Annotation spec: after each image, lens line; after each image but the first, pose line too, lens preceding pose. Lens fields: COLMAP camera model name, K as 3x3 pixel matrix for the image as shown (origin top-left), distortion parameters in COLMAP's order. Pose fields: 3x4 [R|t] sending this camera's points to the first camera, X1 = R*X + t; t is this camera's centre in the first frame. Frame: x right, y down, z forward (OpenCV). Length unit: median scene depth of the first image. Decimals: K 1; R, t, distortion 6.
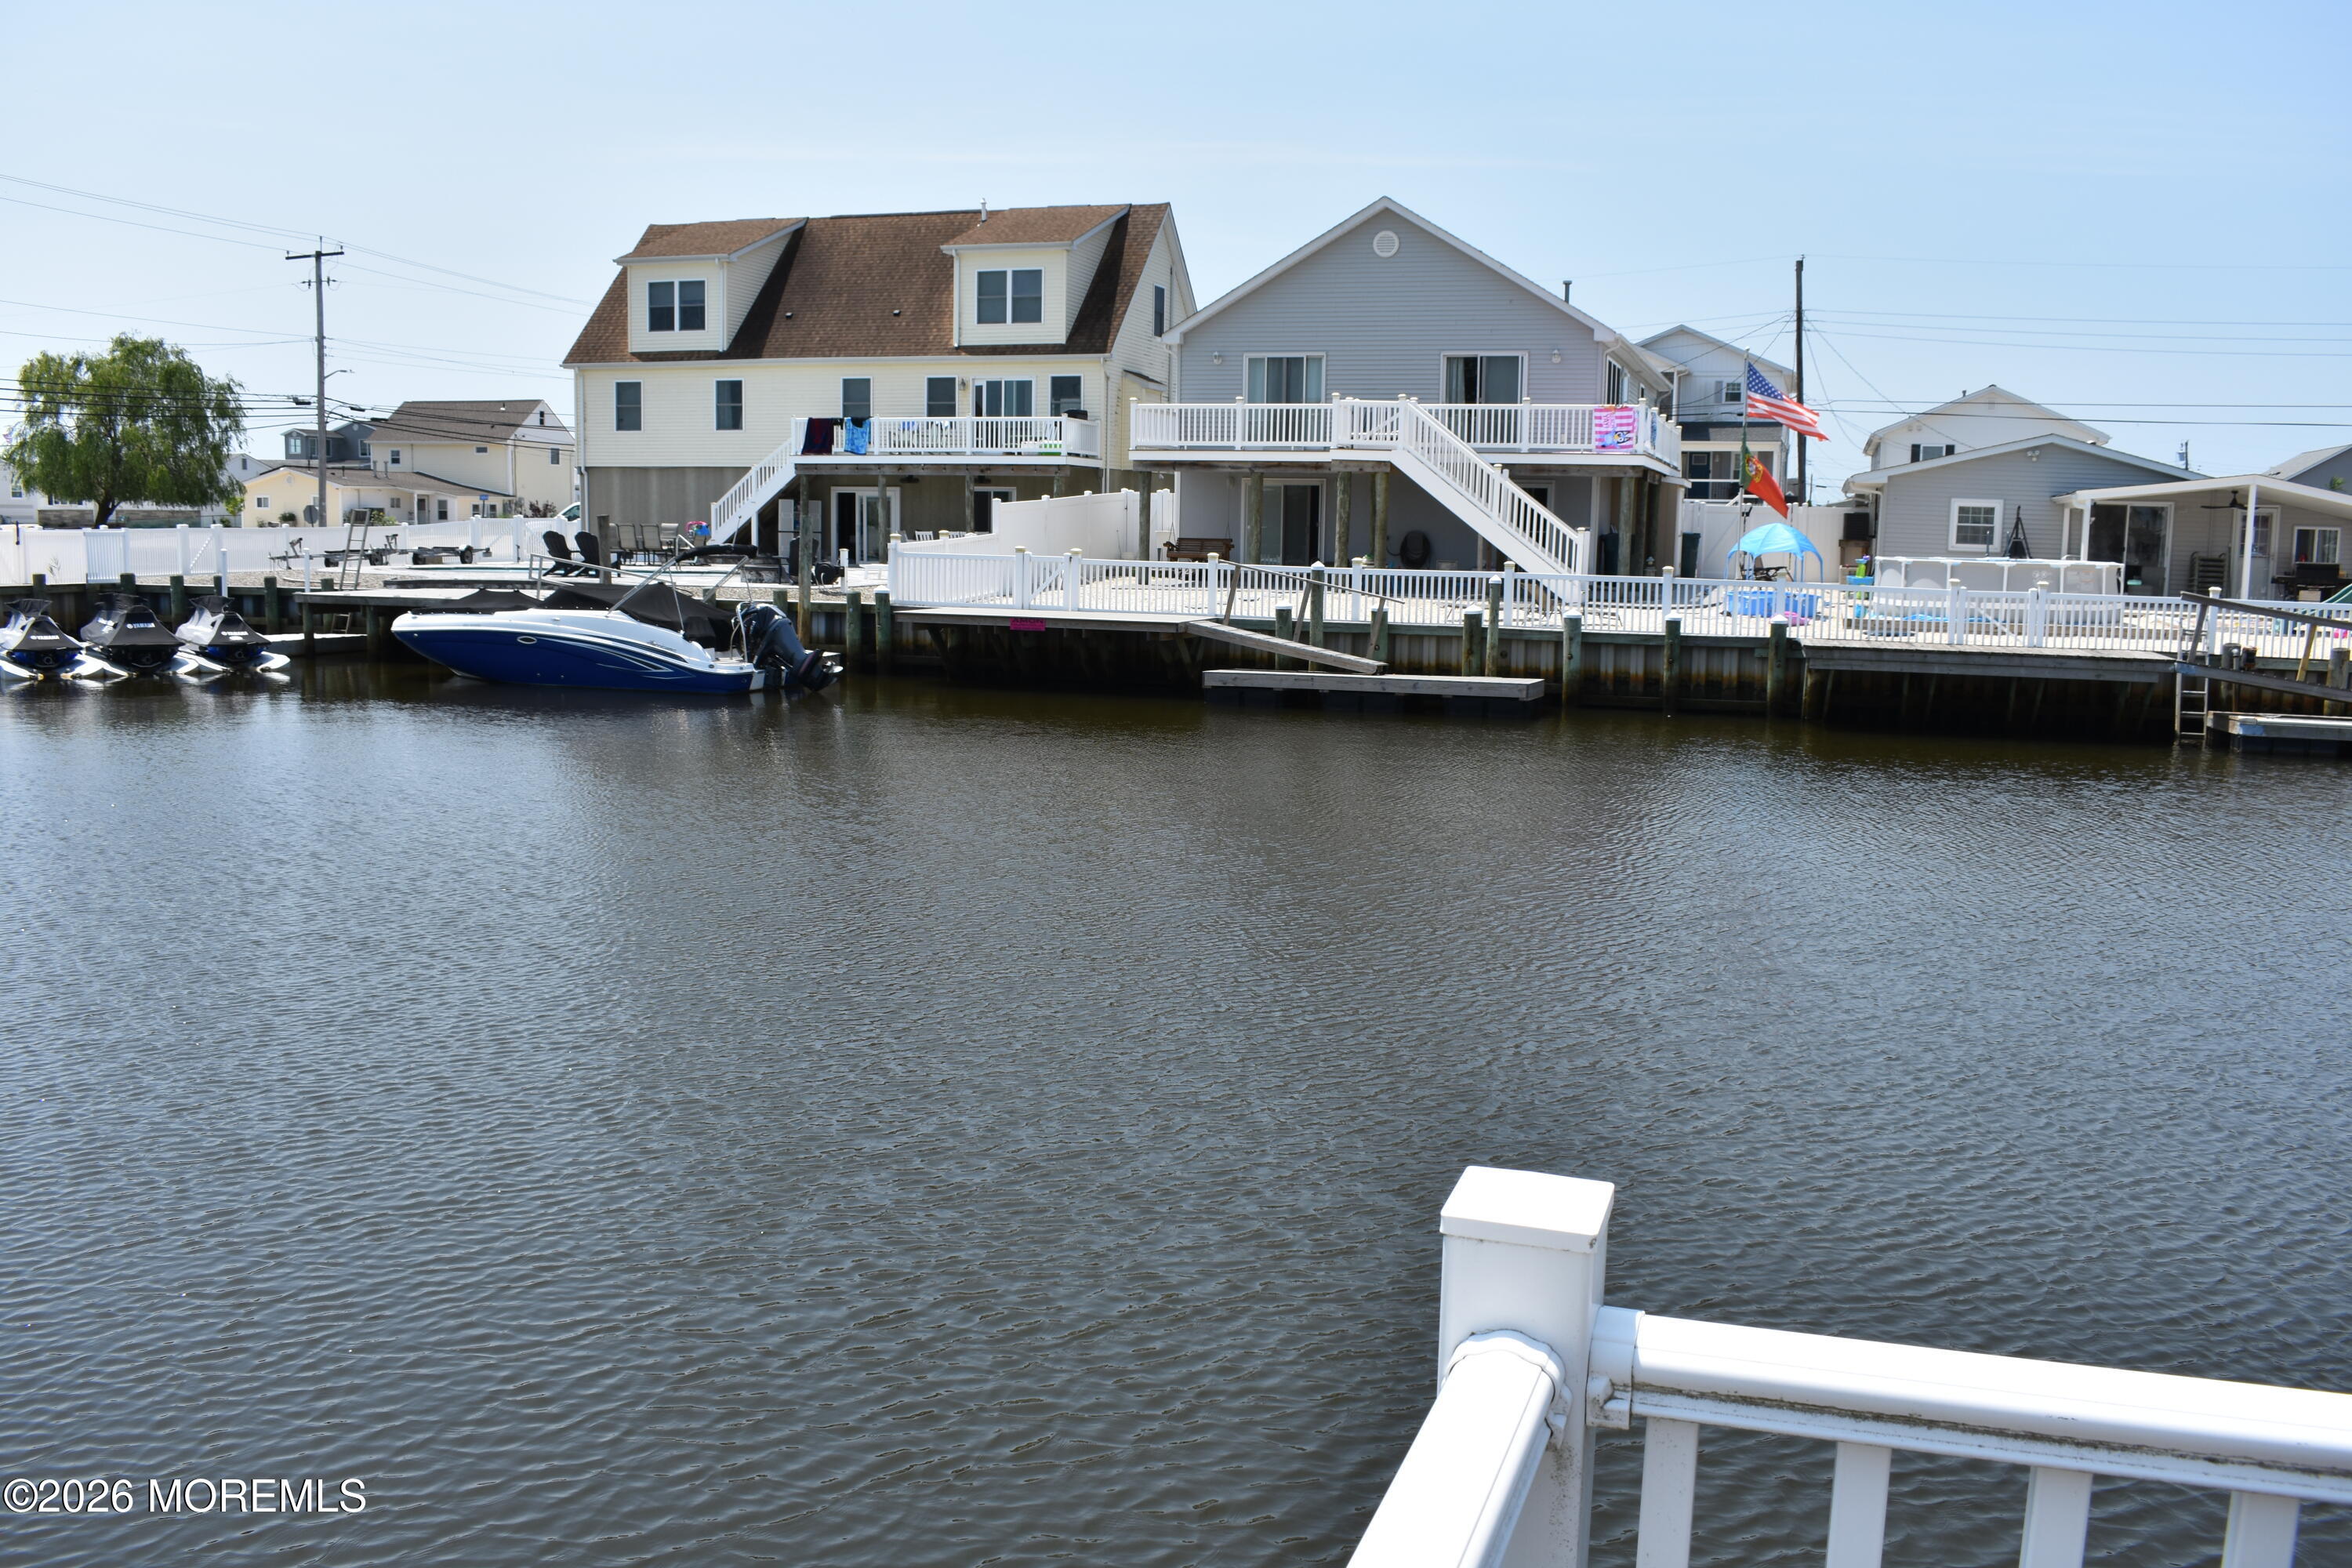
lens RADIAL K [[1983.7, 0, 1161.0], [0, 1983.7, 755.0], [0, 0, 1]] dist [-0.092924, 0.020421]
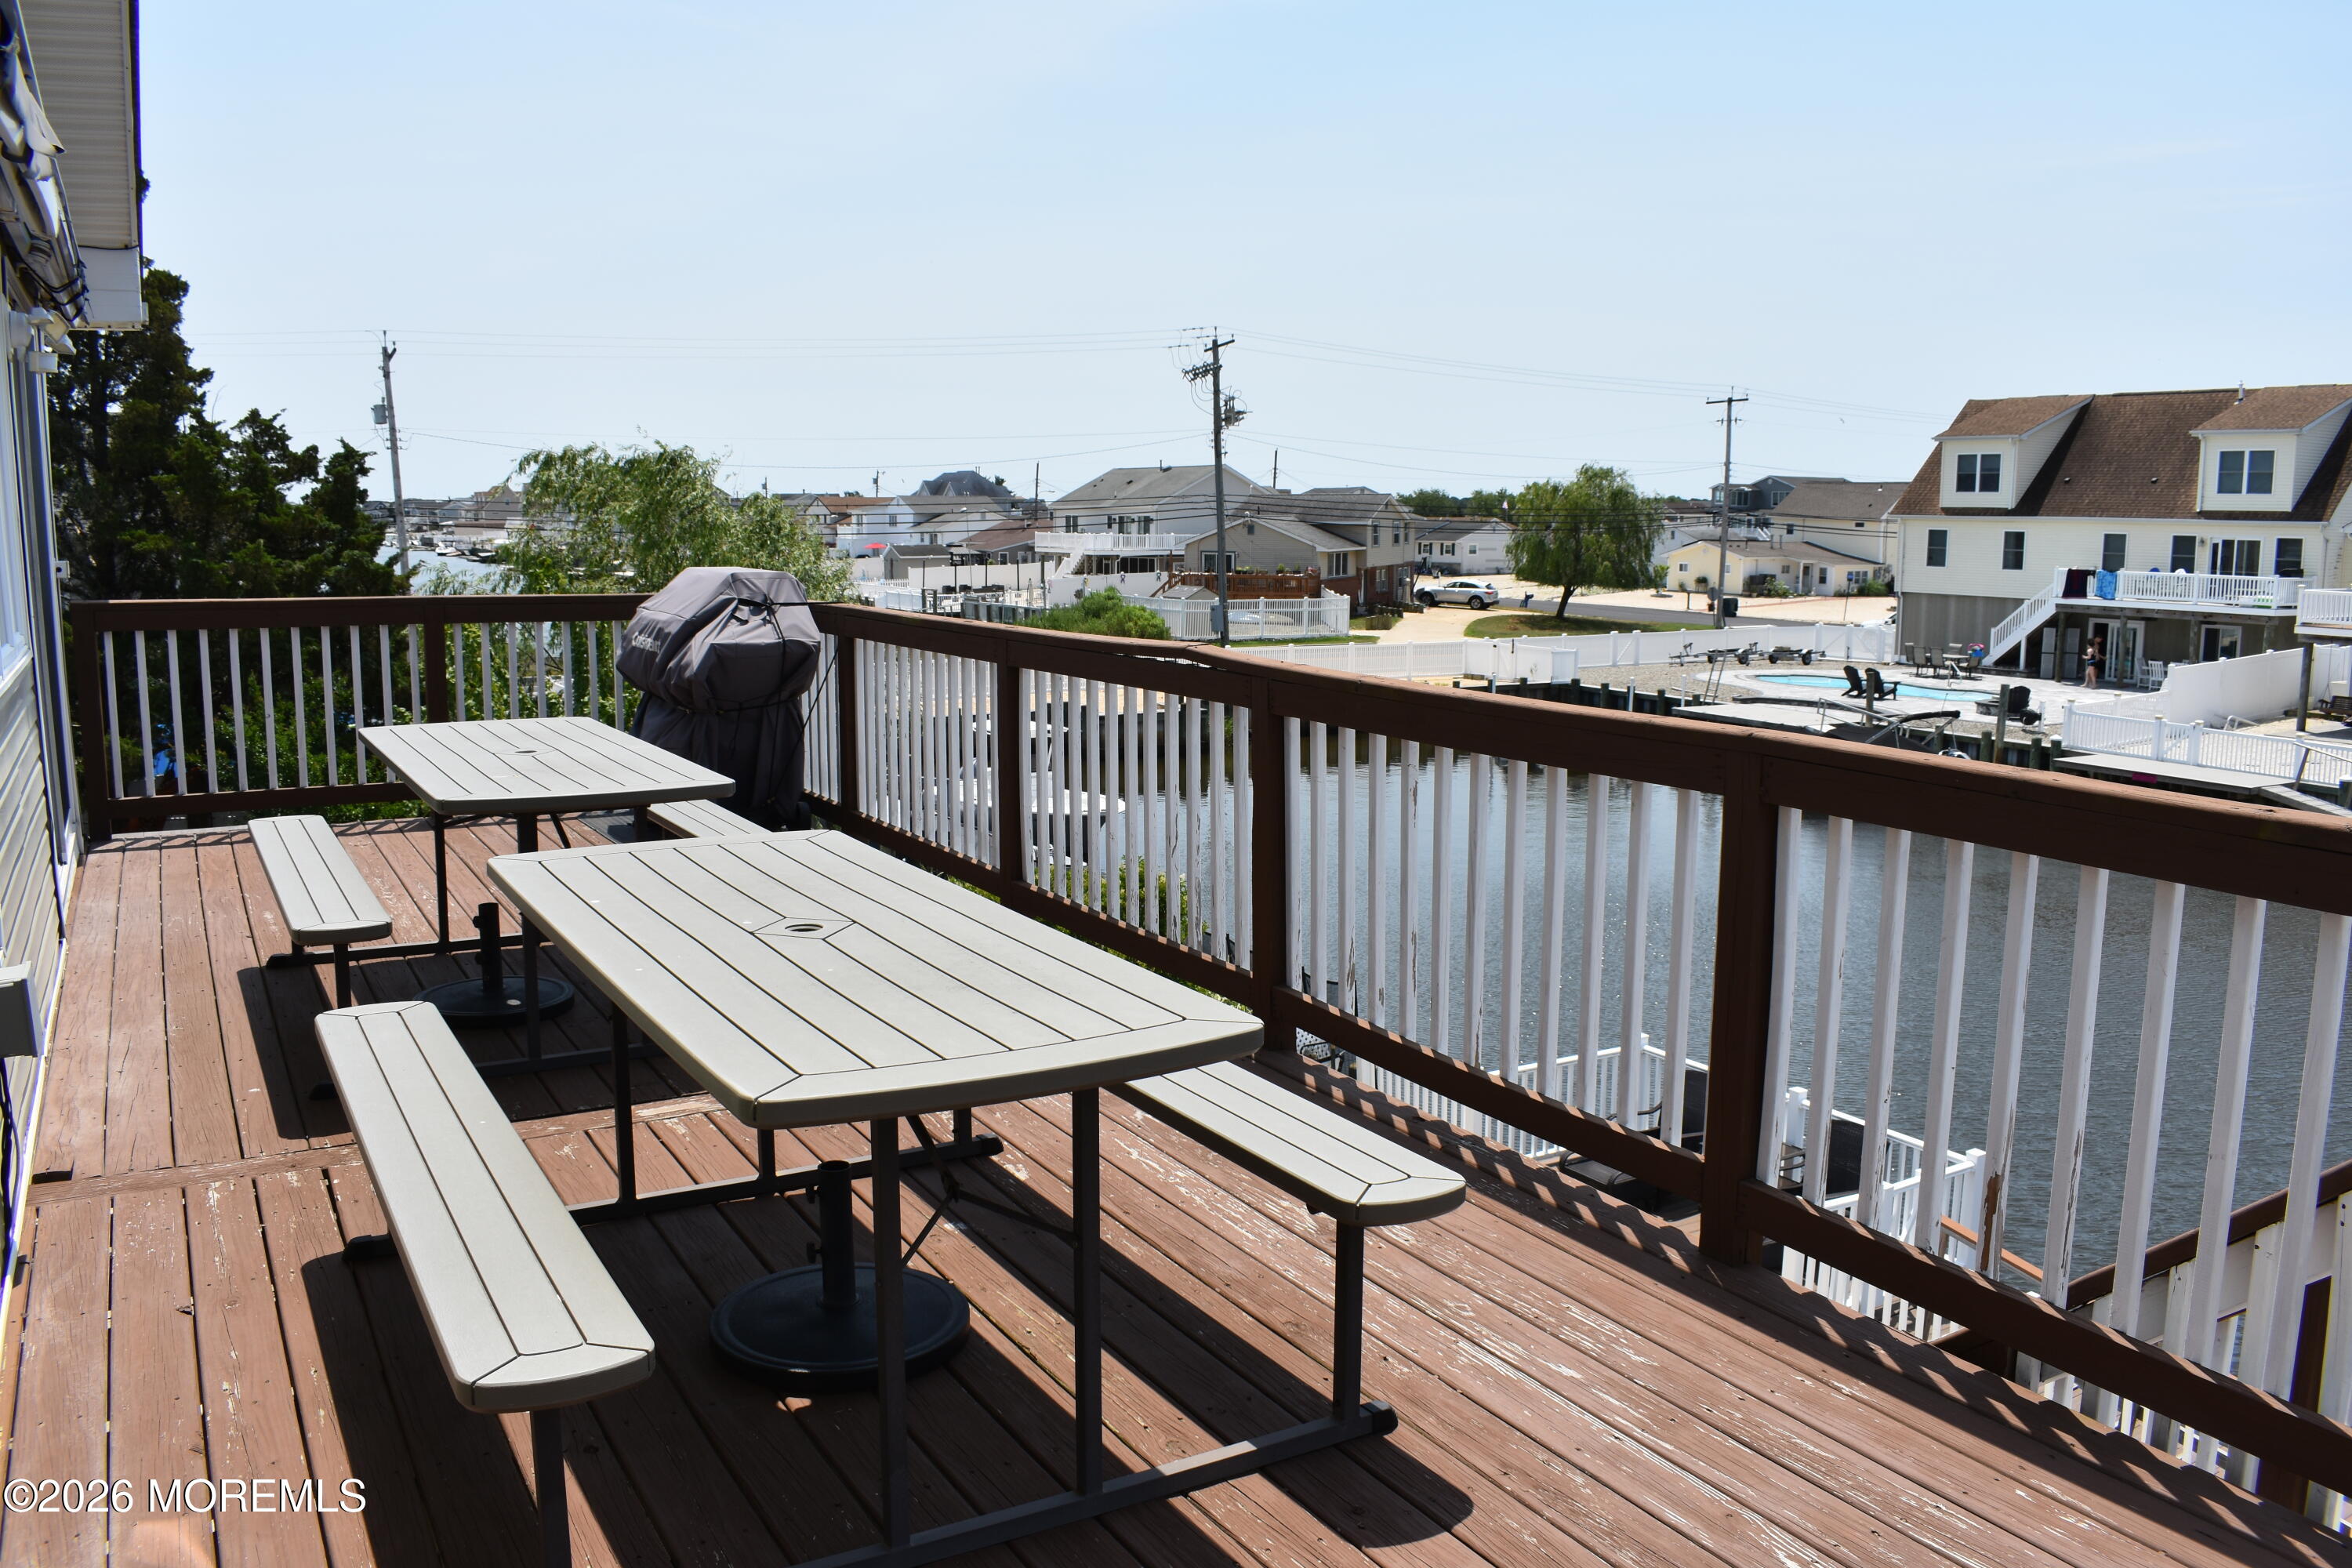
lens RADIAL K [[1831.0, 0, 1181.4], [0, 1831.0, 793.7], [0, 0, 1]] dist [-0.097585, 0.017992]
pose [[0.758904, 0.087099, -0.645351, 0.145437], [-0.068033, 0.996196, 0.054446, -0.047393], [0.647639, 0.002585, 0.761943, -0.262346]]
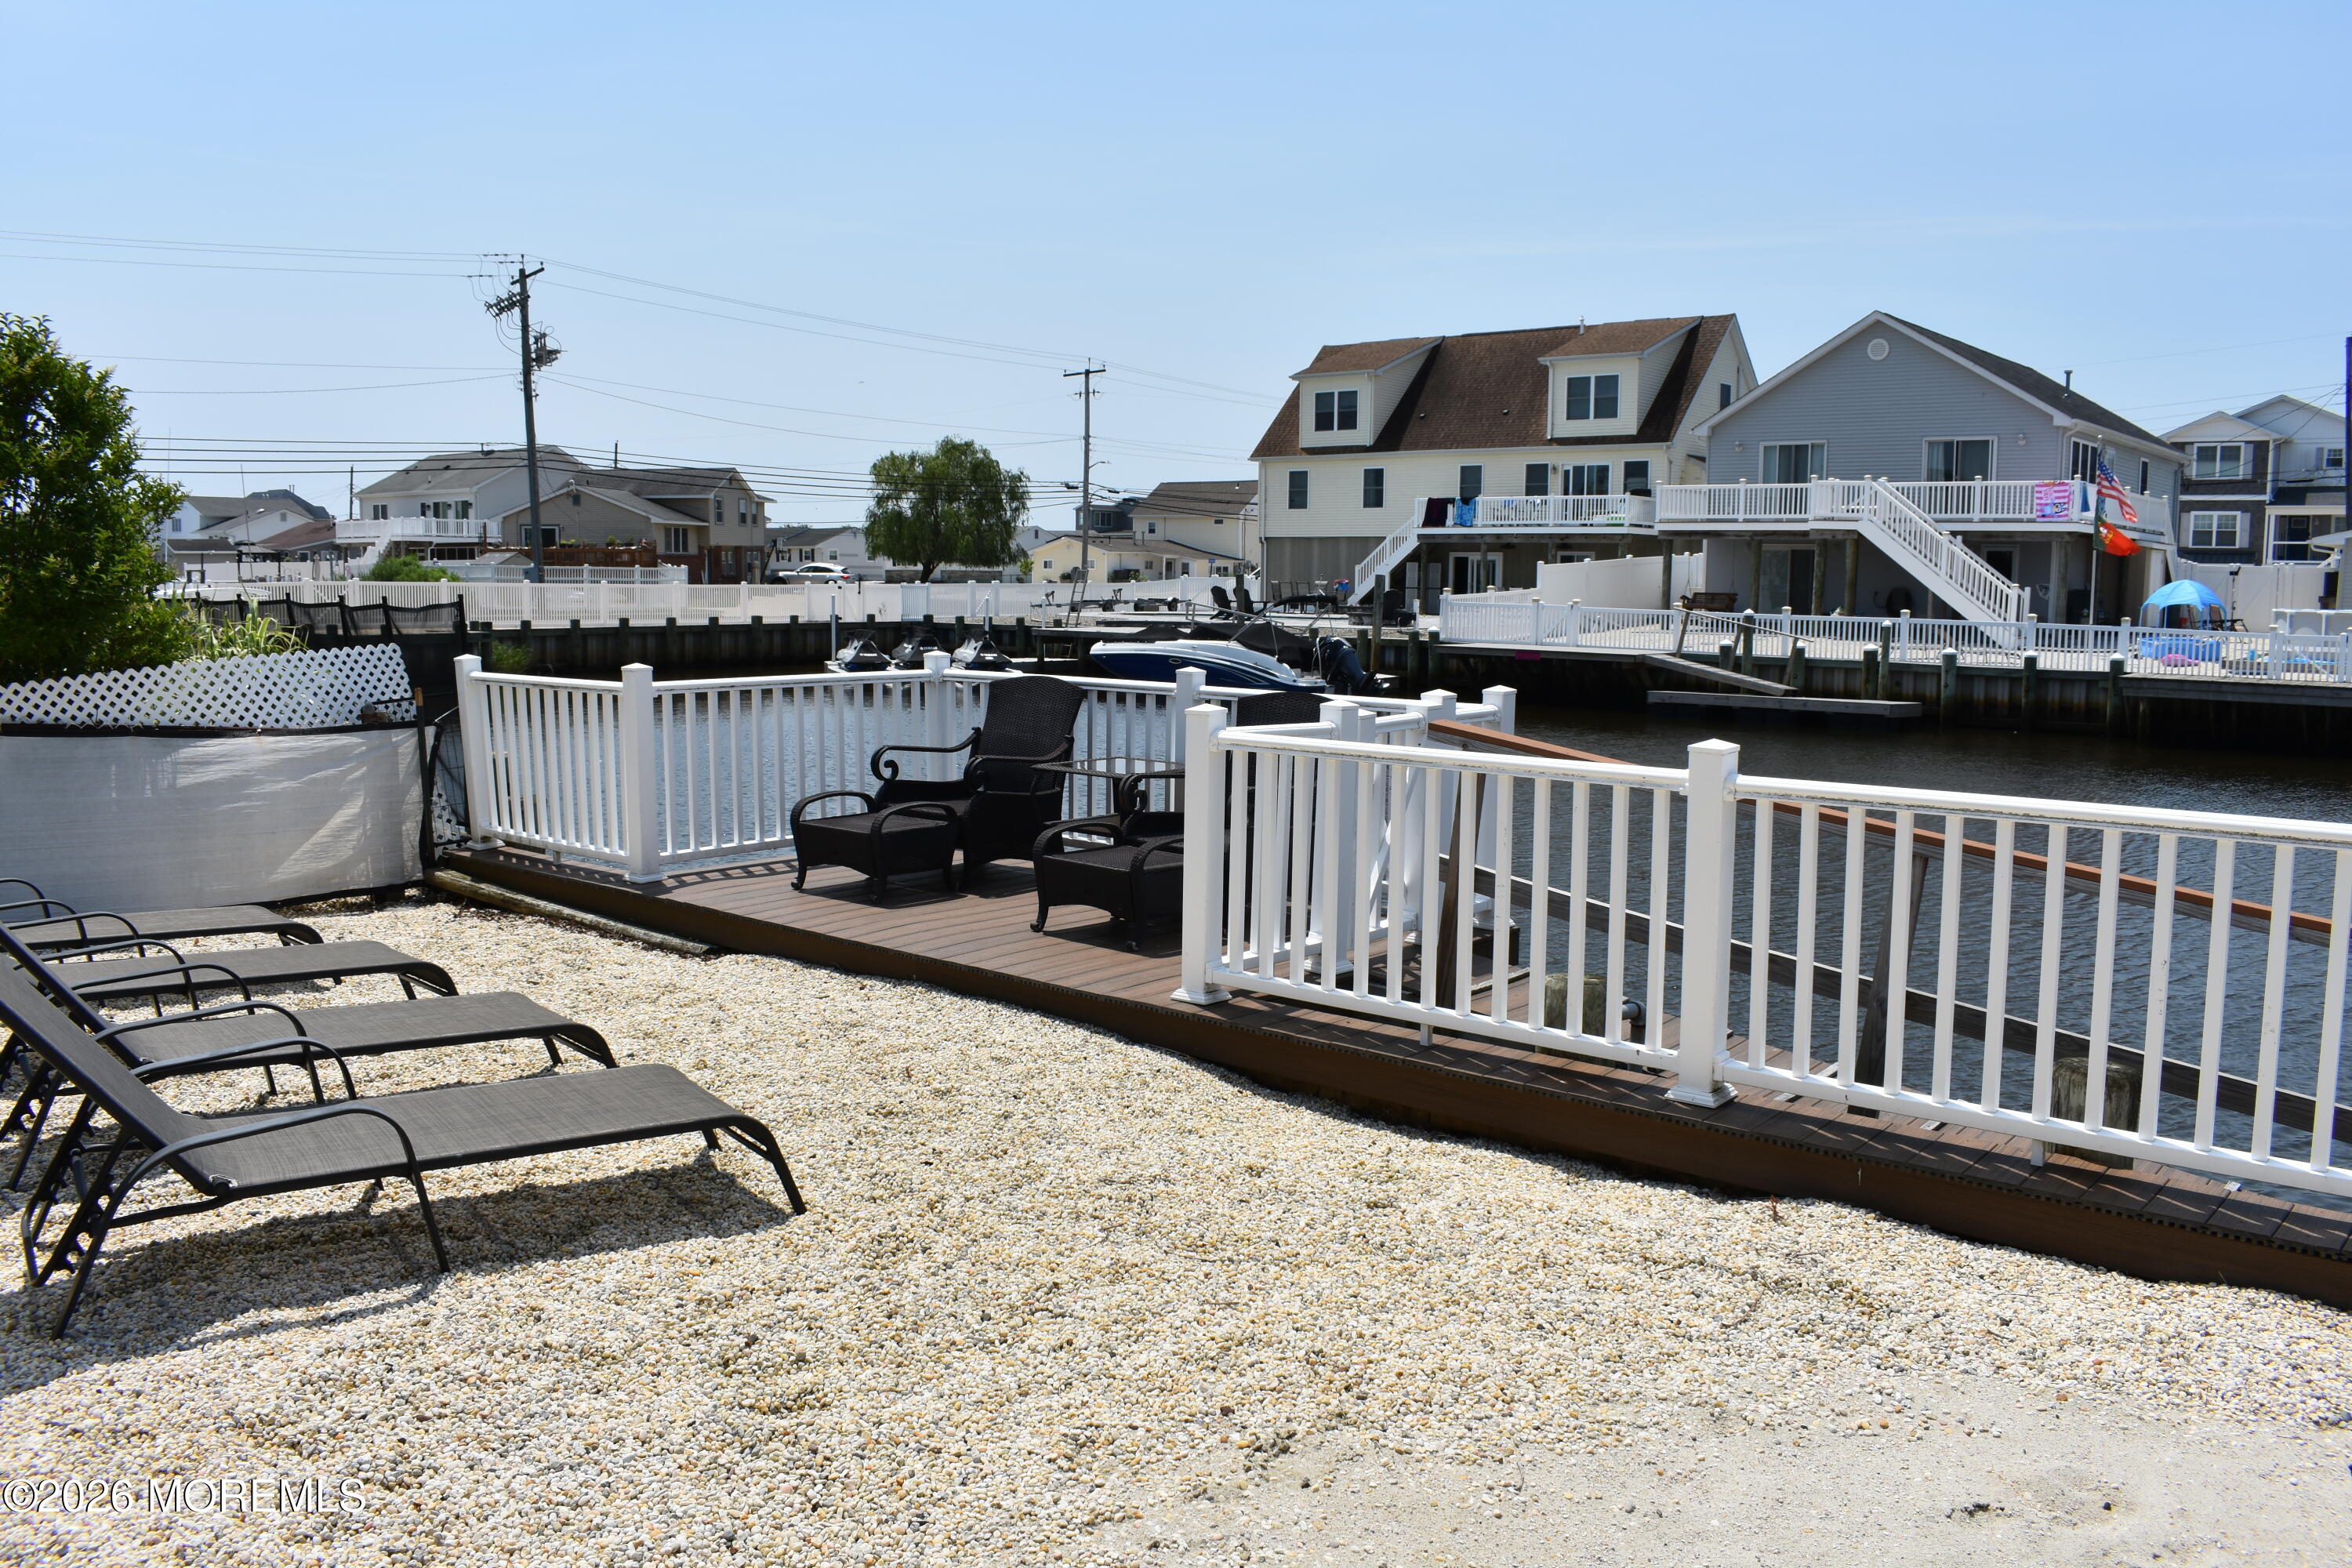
lens RADIAL K [[1831.0, 0, 1180.9], [0, 1831.0, 768.8], [0, 0, 1]] dist [-0.097585, 0.017992]
pose [[0.931465, 0.032200, -0.362402, 0.101032], [-0.037858, 0.999247, -0.008521, 0.018535], [0.361855, 0.021657, 0.931983, -0.142360]]
